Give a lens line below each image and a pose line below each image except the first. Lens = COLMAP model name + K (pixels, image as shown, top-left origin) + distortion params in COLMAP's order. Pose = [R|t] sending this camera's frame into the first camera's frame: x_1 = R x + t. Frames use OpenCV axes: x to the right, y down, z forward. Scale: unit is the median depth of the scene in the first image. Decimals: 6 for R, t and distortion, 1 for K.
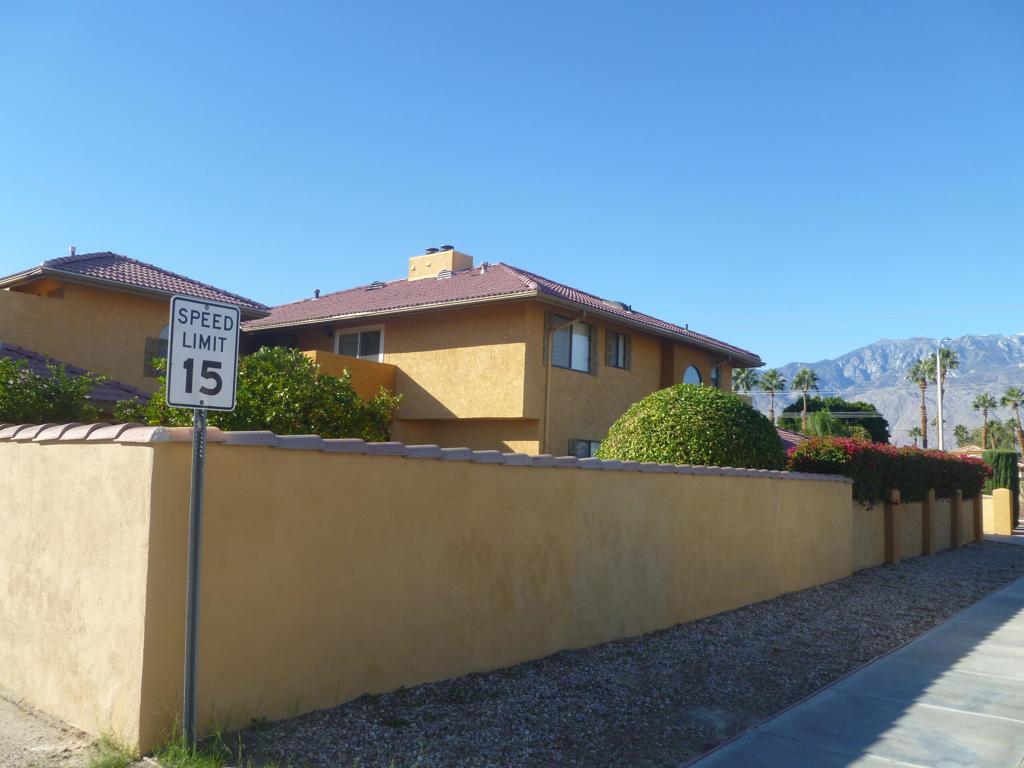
lens RADIAL K [[854.8, 0, 507.8], [0, 854.8, 386.4], [0, 0, 1]] dist [-0.078225, 0.010871]
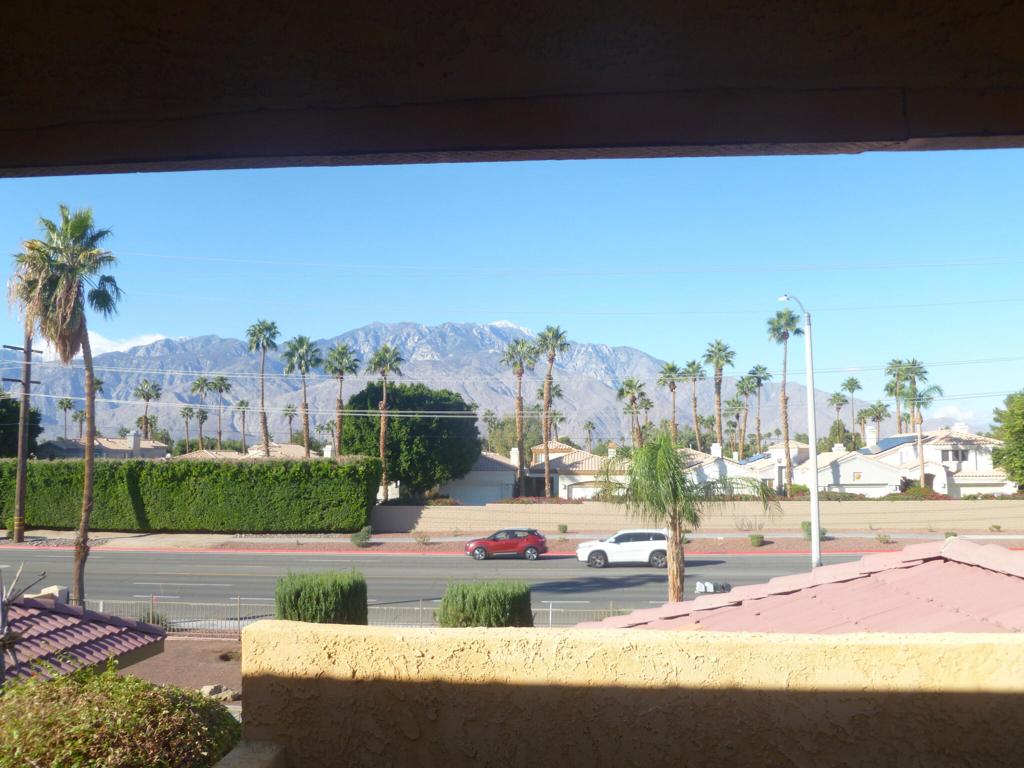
lens RADIAL K [[854.8, 0, 507.8], [0, 854.8, 386.4], [0, 0, 1]] dist [-0.078225, 0.010871]
pose [[0.837243, 0.013892, 0.546655, 0.160068], [-0.028870, 0.999406, 0.018818, -0.008595], [-0.546068, -0.031537, 0.837147, 1.544658]]
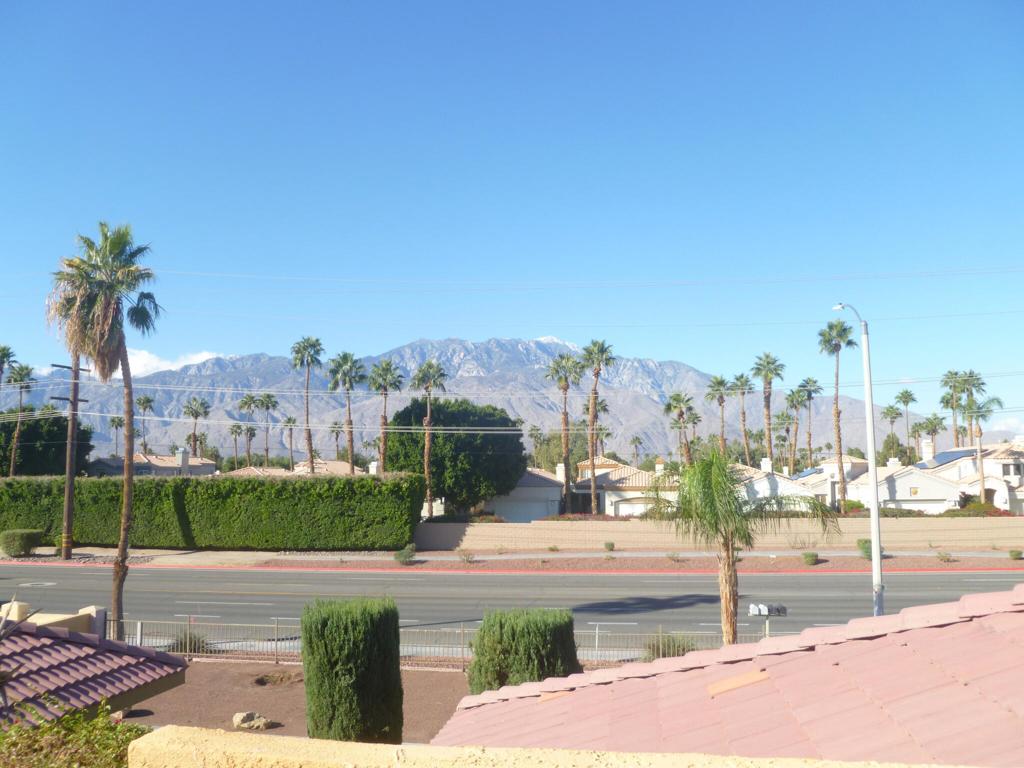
lens RADIAL K [[854.8, 0, 507.8], [0, 854.8, 386.4], [0, 0, 1]] dist [-0.078225, 0.010871]
pose [[0.865446, 0.016968, 0.500715, 0.184899], [-0.020697, 0.999784, 0.001893, -0.006916], [-0.500574, -0.012001, 0.865610, 1.575355]]
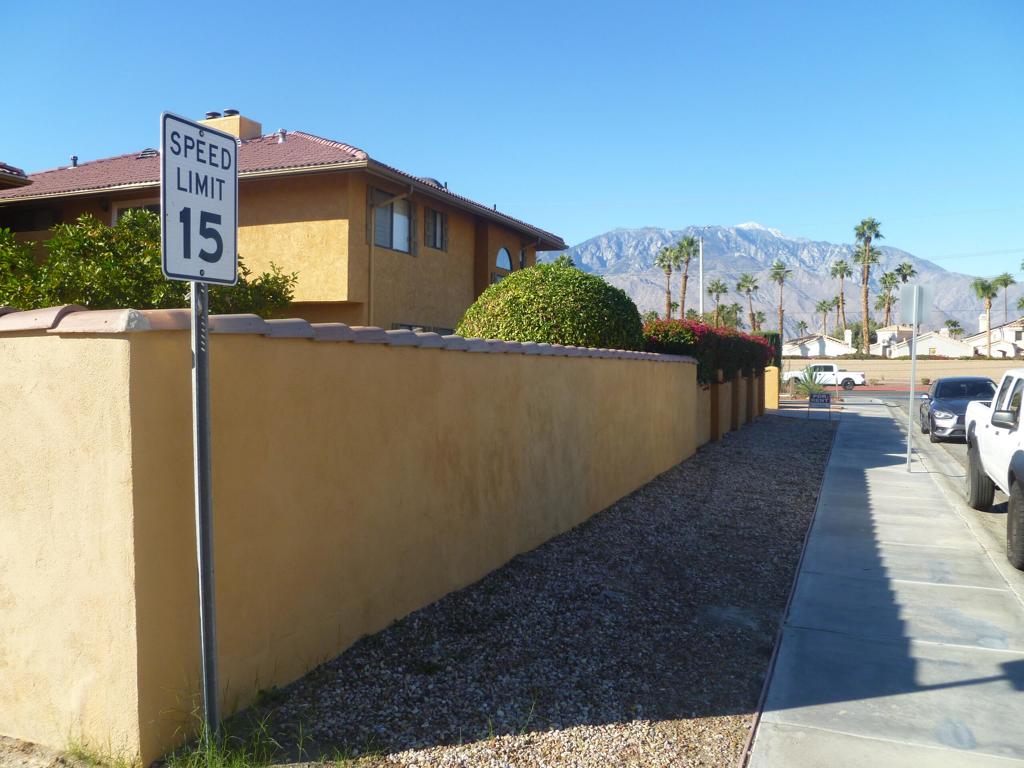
lens RADIAL K [[854.8, 0, 507.8], [0, 854.8, 386.4], [0, 0, 1]] dist [-0.078225, 0.010871]
pose [[0.957206, -0.034123, 0.287387, -0.081931], [-0.004494, 0.991152, 0.132653, 0.004646], [-0.289371, -0.128268, 0.948584, 0.065590]]
